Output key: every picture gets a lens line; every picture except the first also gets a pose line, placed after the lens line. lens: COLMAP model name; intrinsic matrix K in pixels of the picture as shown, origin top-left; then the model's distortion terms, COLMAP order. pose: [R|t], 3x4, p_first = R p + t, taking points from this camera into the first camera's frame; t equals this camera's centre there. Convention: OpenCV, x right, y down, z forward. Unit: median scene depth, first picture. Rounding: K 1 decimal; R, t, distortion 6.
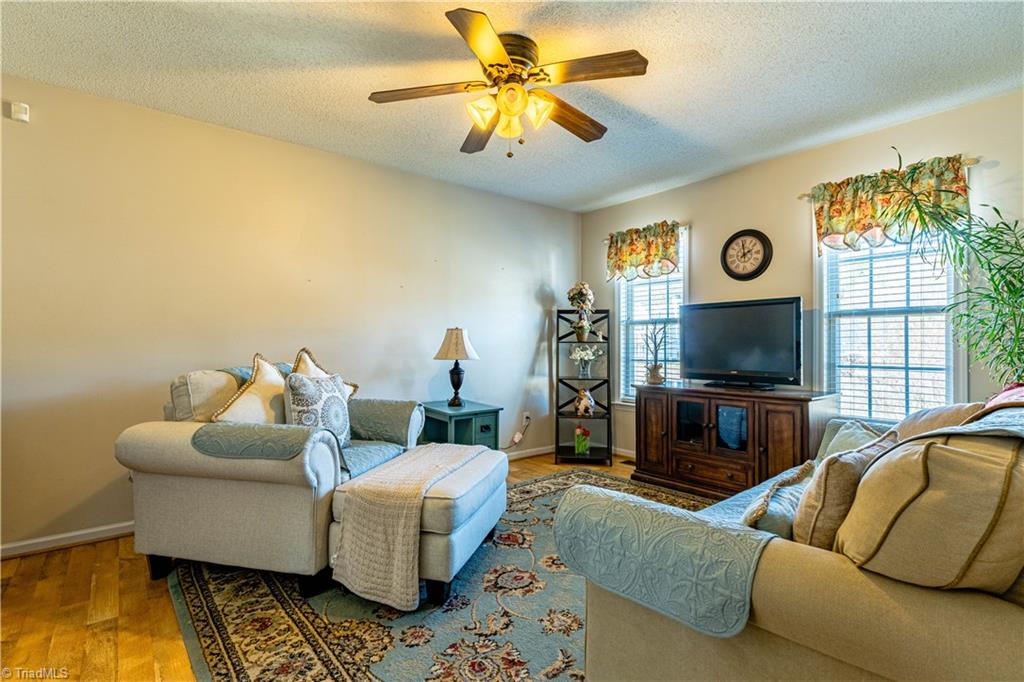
lens RADIAL K [[485.8, 0, 512.5], [0, 485.8, 340.5], [0, 0, 1]] dist [0.001616, -0.000344]
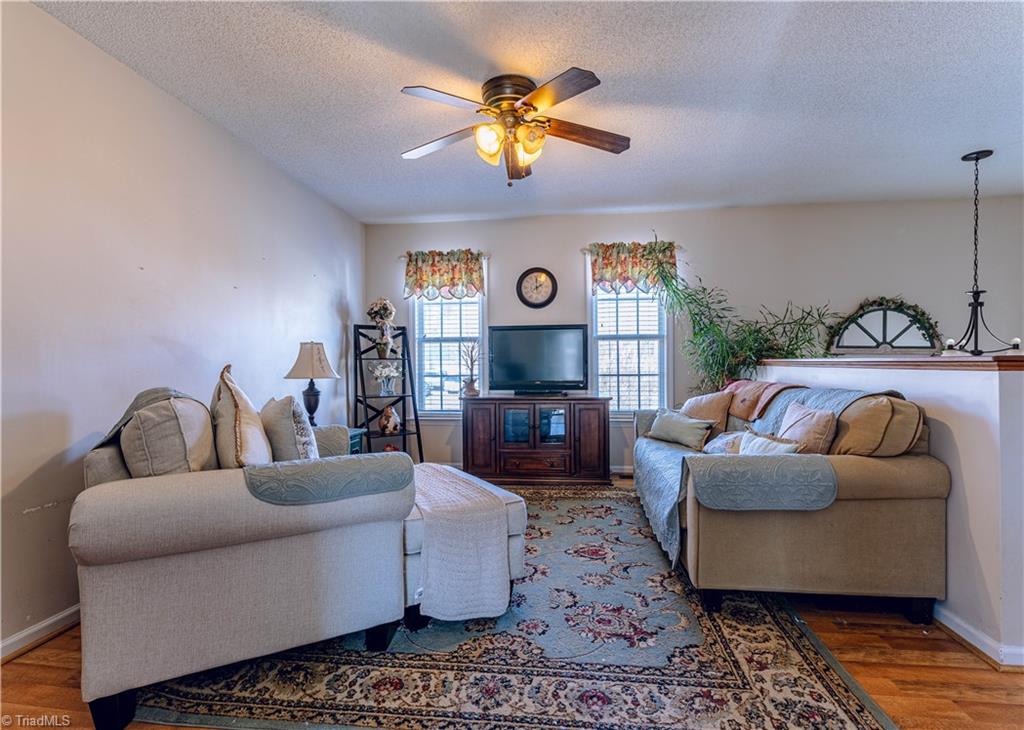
lens RADIAL K [[510.9, 0, 513.8], [0, 510.9, 363.7], [0, 0, 1]] dist [0.003760, 0.000107]
pose [[0.725443, -0.007976, 0.688236, -0.476885], [0.002179, 0.999954, 0.009292, 0.005180], [-0.688279, -0.005241, 0.725428, 0.097510]]
